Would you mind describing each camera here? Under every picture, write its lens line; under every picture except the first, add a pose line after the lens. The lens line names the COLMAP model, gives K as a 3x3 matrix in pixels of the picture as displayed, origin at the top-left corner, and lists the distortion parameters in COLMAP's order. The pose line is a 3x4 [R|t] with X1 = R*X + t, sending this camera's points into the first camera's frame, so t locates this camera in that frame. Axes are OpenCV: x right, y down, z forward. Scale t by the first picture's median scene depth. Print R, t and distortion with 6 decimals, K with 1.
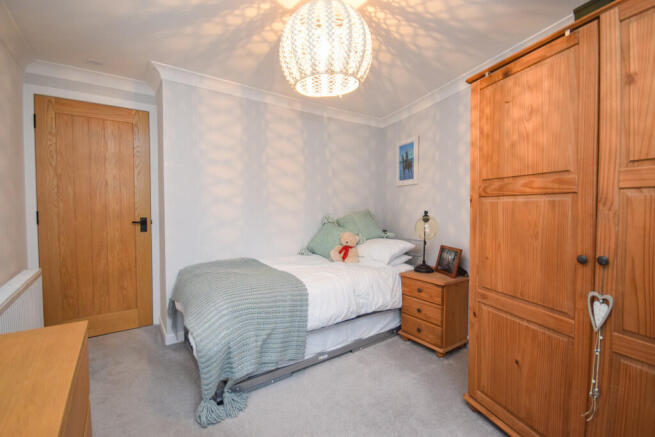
lens RADIAL K [[294.1, 0, 328.2], [0, 294.1, 214.9], [0, 0, 1]] dist [-0.004763, -0.001755]
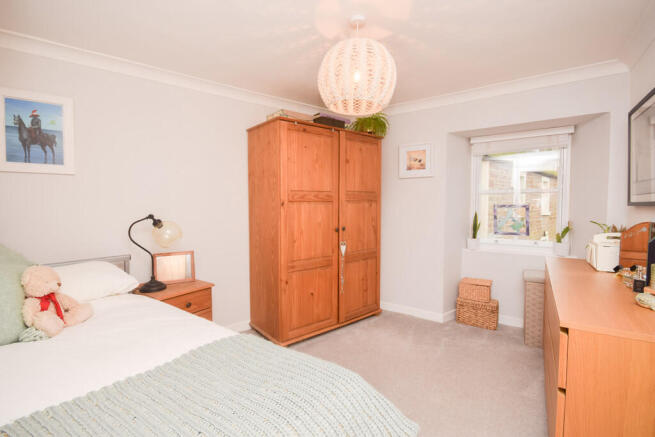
lens RADIAL K [[294.1, 0, 326.9], [0, 294.1, 214.4], [0, 0, 1]] dist [-0.004763, -0.001755]
pose [[-0.342975, -0.031848, 0.938805, -0.930838], [0.029376, 0.998573, 0.044608, -0.056198], [-0.938885, 0.042878, -0.341550, 1.311157]]
